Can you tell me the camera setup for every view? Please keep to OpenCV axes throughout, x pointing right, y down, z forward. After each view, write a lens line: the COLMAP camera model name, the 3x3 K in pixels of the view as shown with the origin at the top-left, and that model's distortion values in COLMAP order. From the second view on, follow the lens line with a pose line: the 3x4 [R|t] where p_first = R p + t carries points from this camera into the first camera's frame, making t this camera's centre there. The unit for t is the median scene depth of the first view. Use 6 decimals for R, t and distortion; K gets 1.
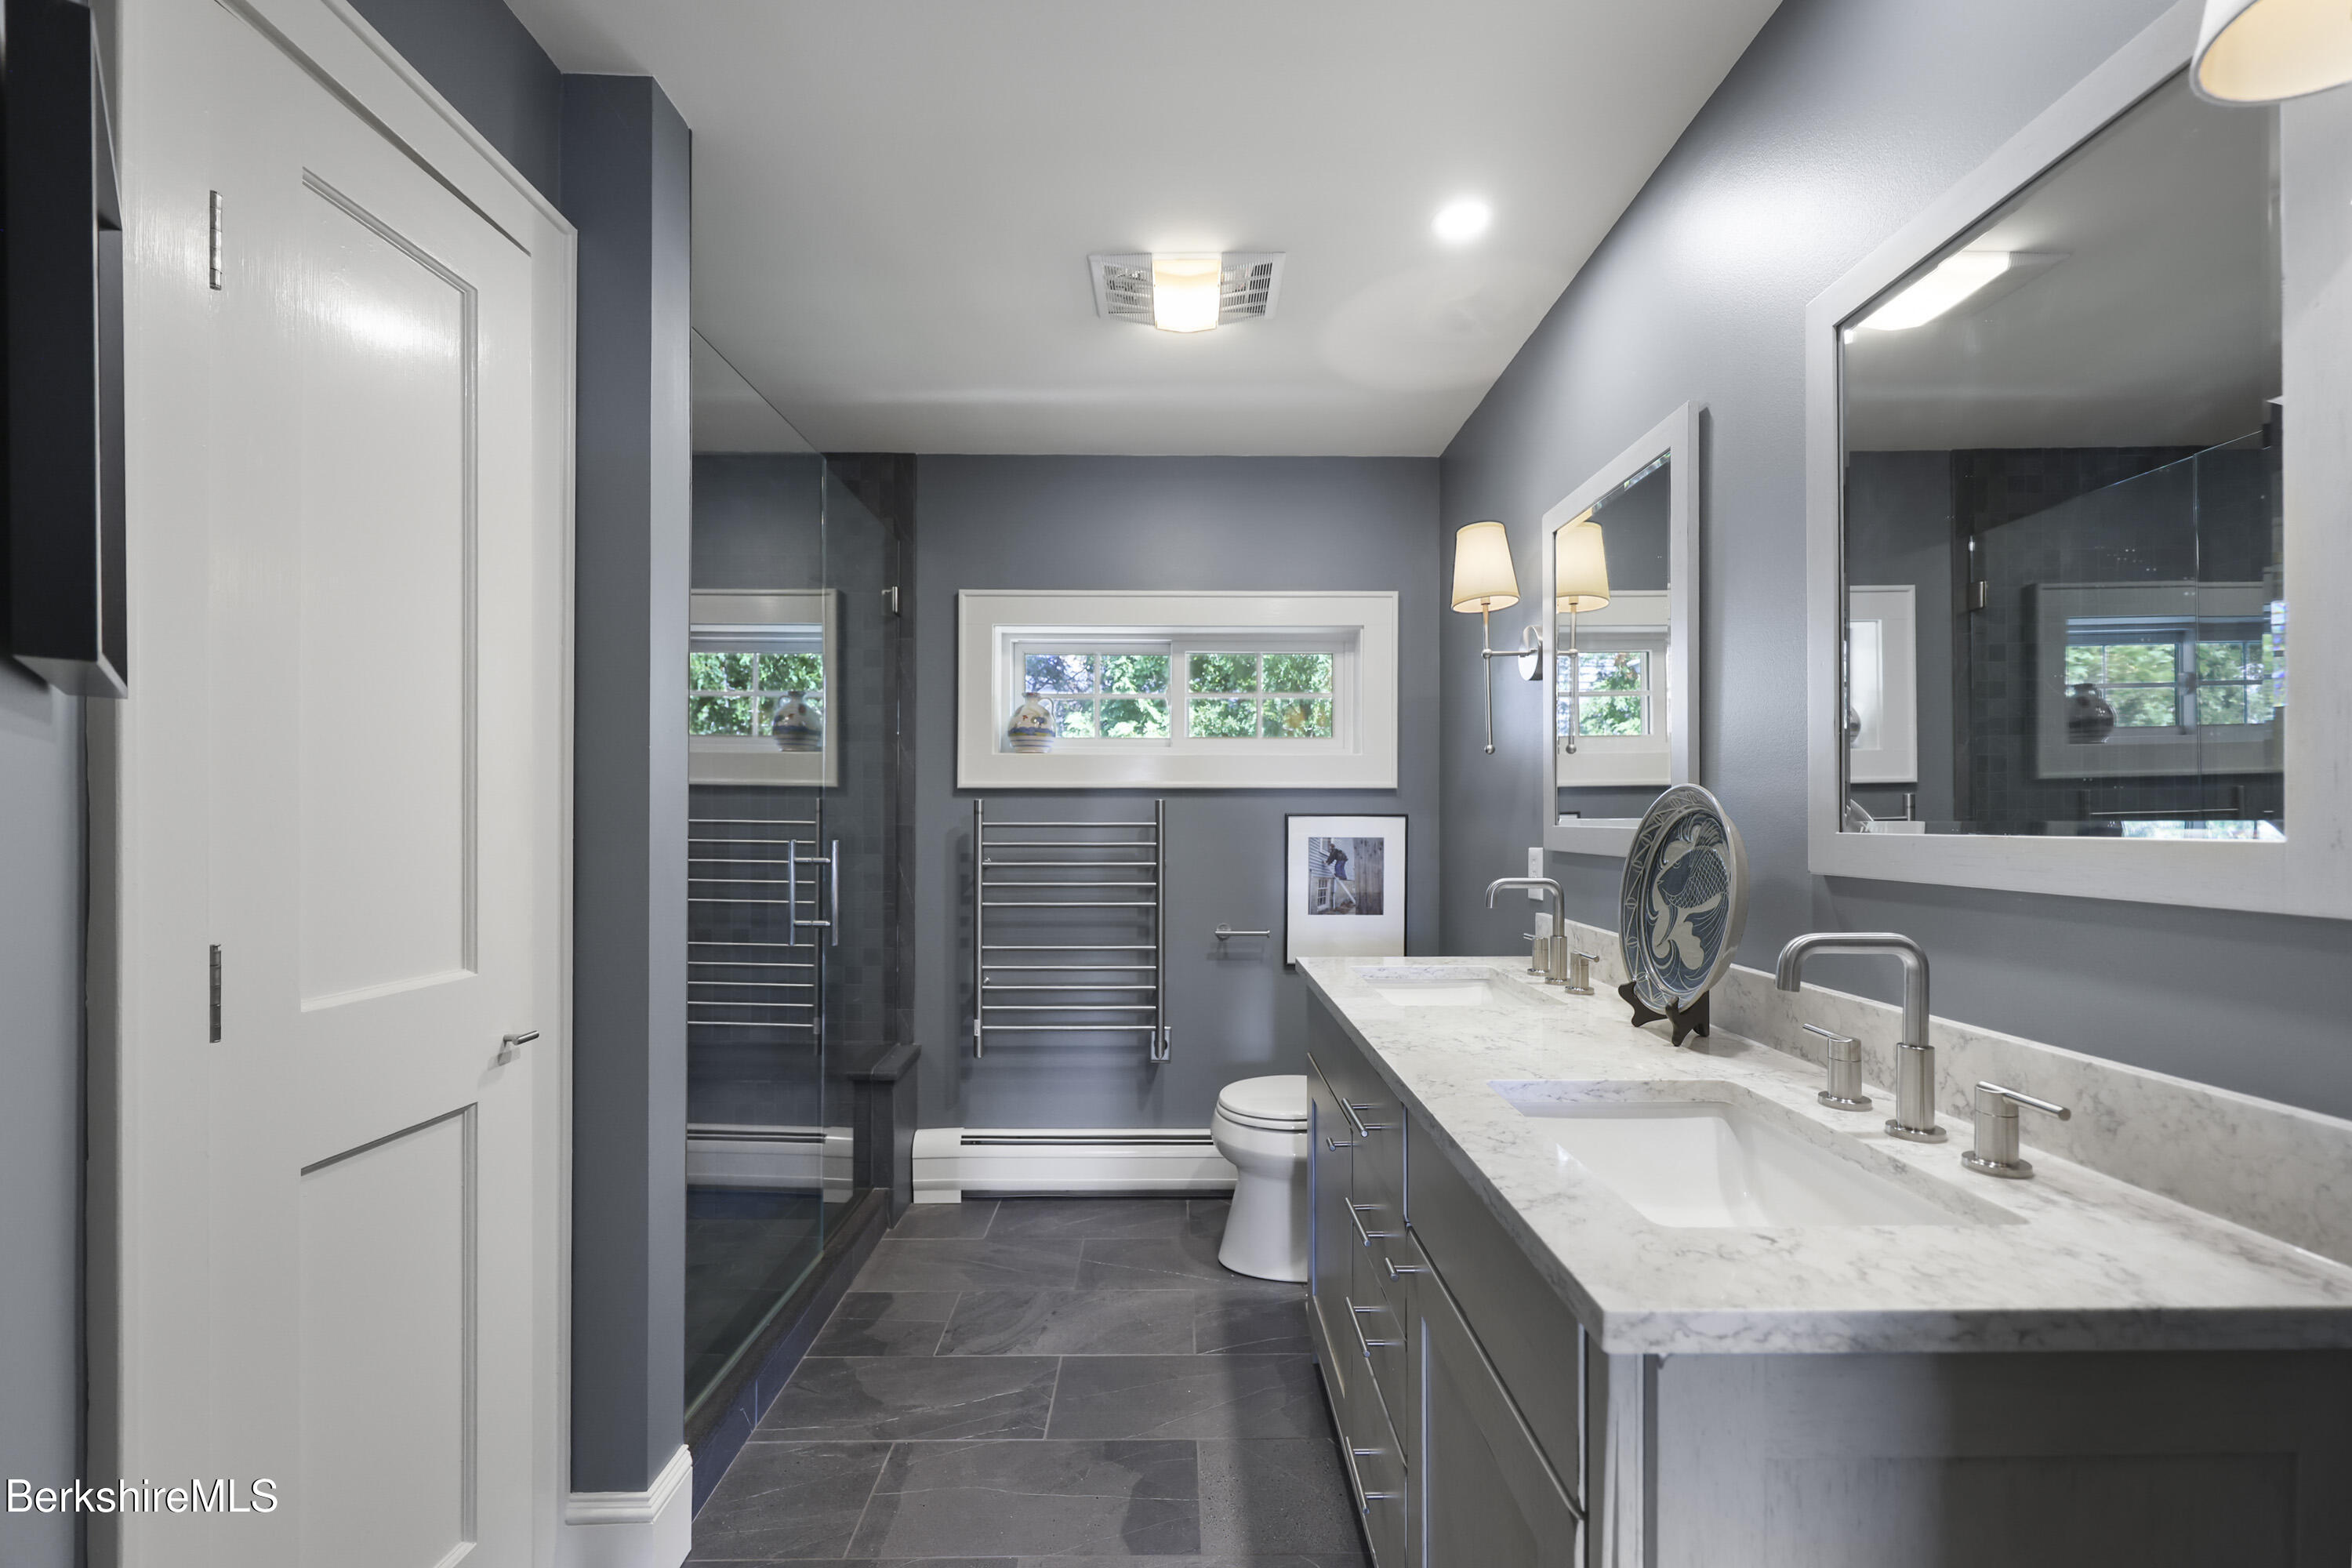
lens RADIAL K [[952.5, 0, 1176.3], [0, 952.5, 803.0], [0, 0, 1]] dist [-0.003169, 0.000192]
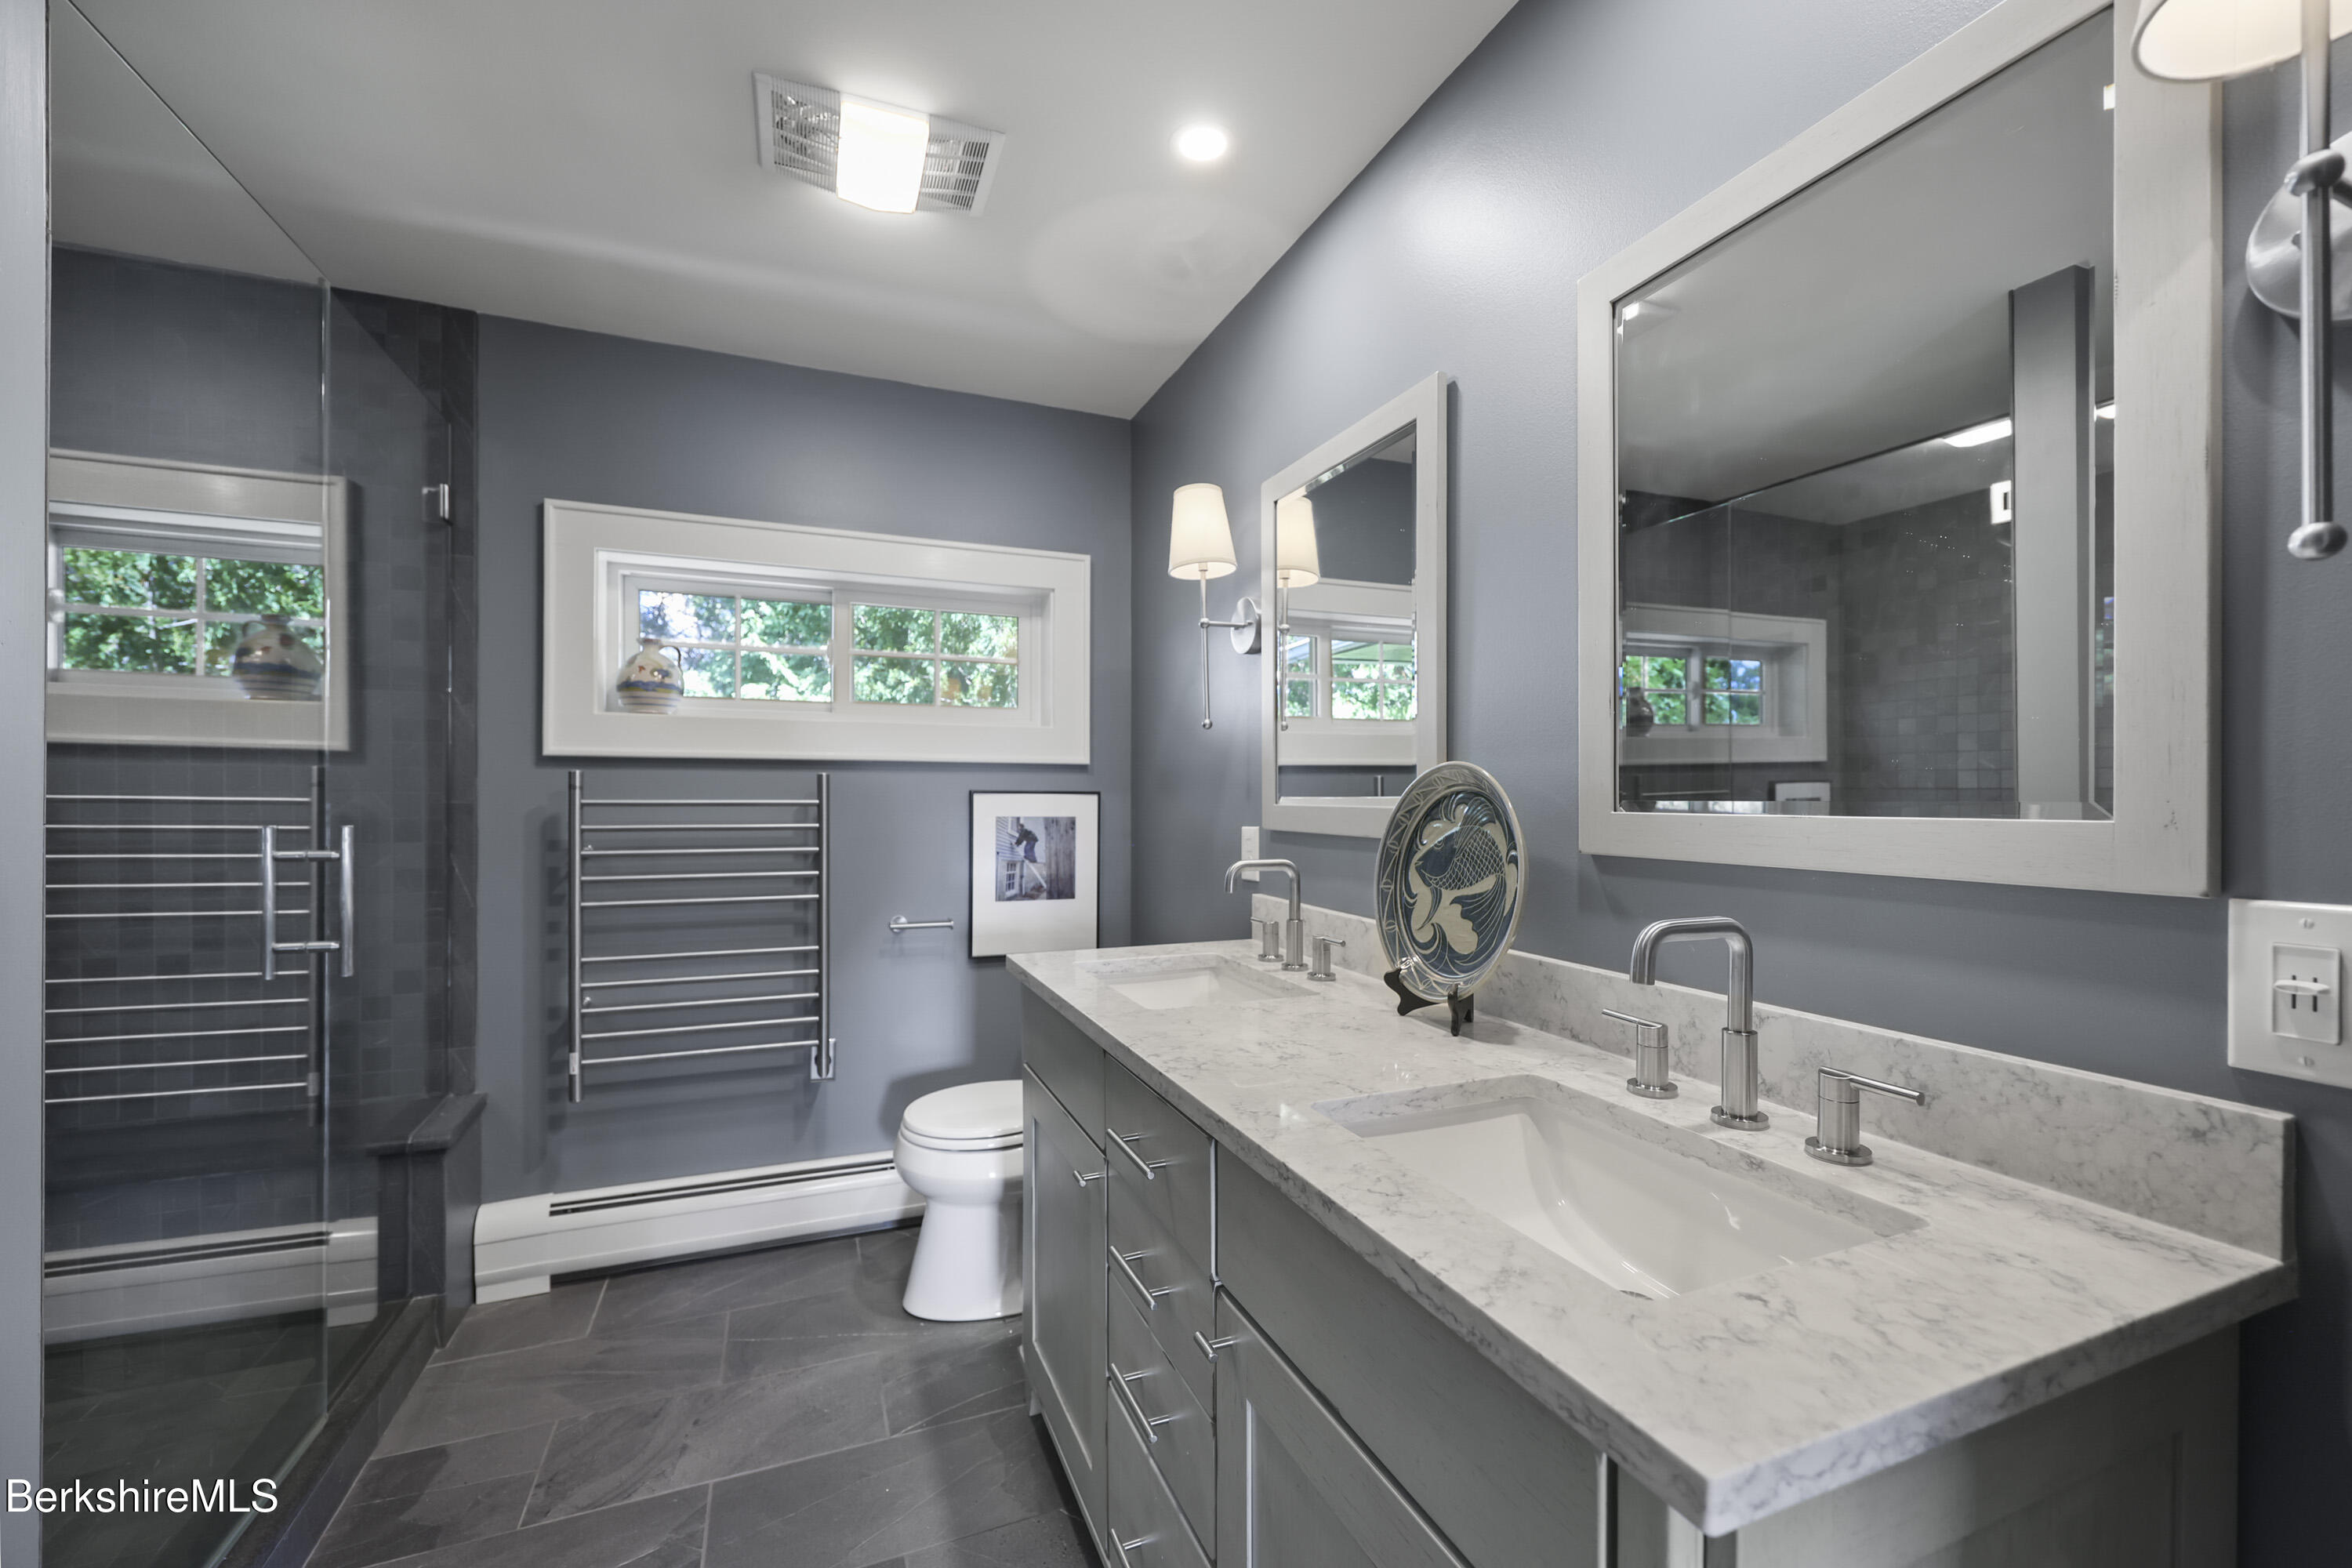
lens RADIAL K [[952.5, 0, 1177.1], [0, 952.5, 794.2], [0, 0, 1]] dist [-0.003169, 0.000192]
pose [[0.929023, 0.004359, 0.369996, -0.049737], [-0.009709, 0.999873, 0.012600, 0.002044], [-0.369895, -0.015298, 0.928948, 0.124306]]
